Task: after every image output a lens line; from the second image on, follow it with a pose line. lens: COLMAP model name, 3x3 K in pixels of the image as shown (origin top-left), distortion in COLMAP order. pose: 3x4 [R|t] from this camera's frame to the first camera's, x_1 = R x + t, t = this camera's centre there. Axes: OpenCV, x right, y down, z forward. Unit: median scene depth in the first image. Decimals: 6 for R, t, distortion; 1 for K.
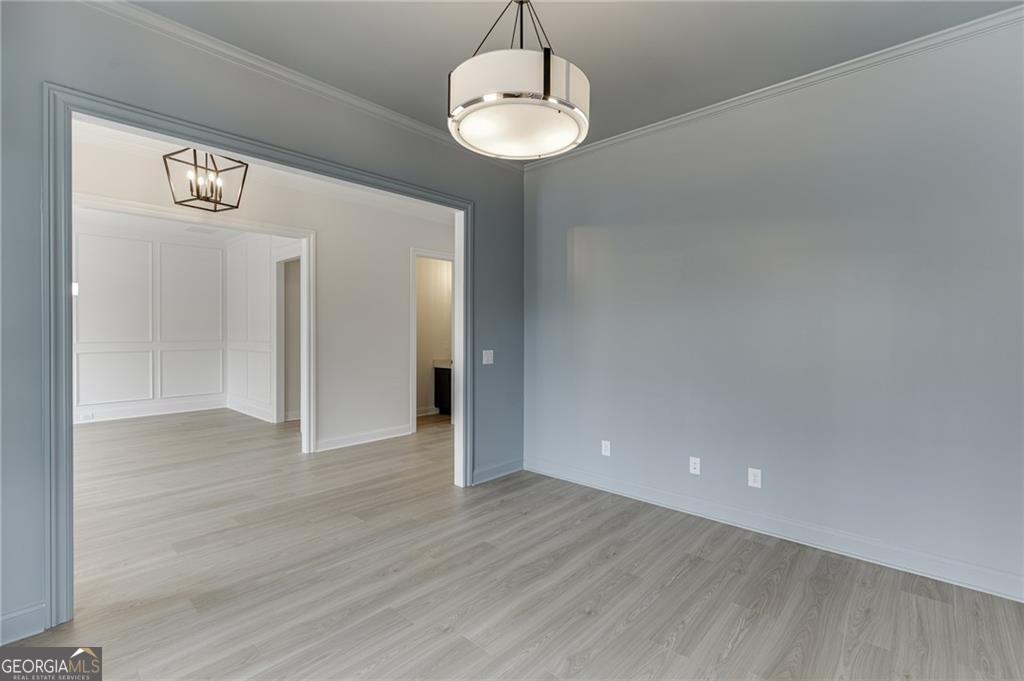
lens RADIAL K [[465.1, 0, 513.2], [0, 465.1, 342.5], [0, 0, 1]] dist [0.015213, -0.000150]
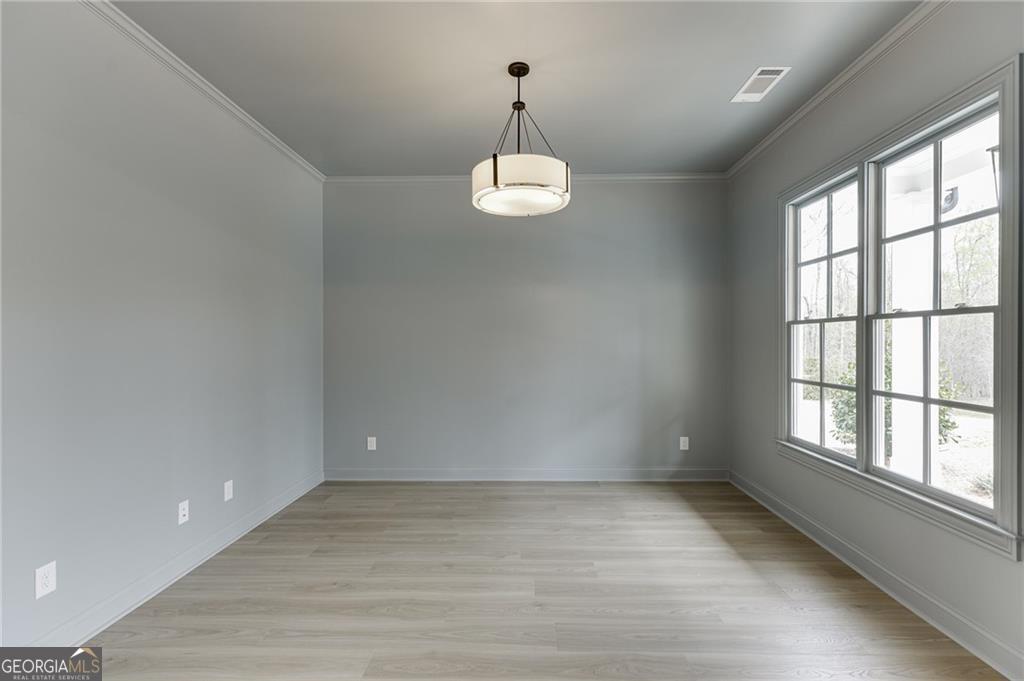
lens RADIAL K [[465.1, 0, 513.2], [0, 465.1, 342.5], [0, 0, 1]] dist [0.015213, -0.000150]
pose [[-0.654573, 0.002642, 0.755994, -0.762671], [0.019111, 0.999732, 0.013054, -0.035552], [-0.755757, 0.022992, -0.654448, 1.404971]]
